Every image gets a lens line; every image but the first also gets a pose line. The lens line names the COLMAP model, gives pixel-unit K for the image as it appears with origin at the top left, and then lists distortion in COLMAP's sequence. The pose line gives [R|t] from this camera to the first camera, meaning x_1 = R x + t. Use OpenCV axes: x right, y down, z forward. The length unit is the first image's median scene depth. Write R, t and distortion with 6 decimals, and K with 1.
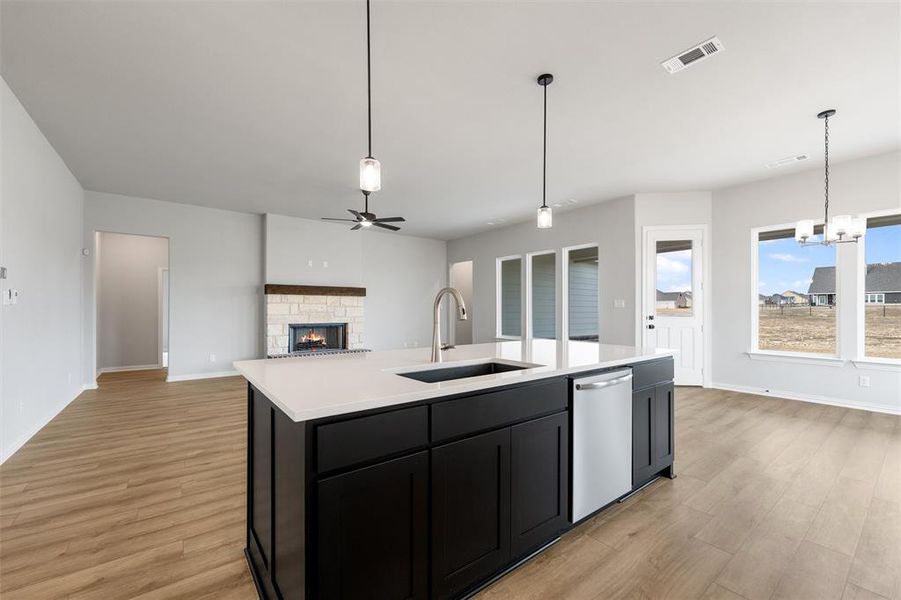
lens RADIAL K [[366.0, 0, 453.0], [0, 366.0, 309.7], [0, 0, 1]] dist [-0.000399, -0.000995]
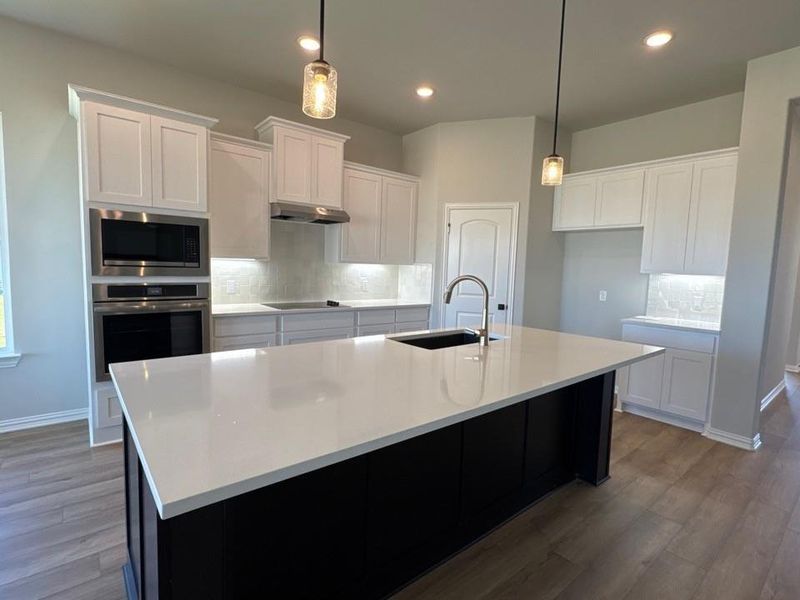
lens RADIAL K [[398.7, 0, 397.5], [0, 398.7, 302.8], [0, 0, 1]] dist [-0.000629, -0.000023]
pose [[-0.999312, -0.031261, -0.019955, 0.091148], [-0.032944, 0.995353, 0.090478, -0.030239], [0.017034, 0.091073, -0.995699, 0.839599]]
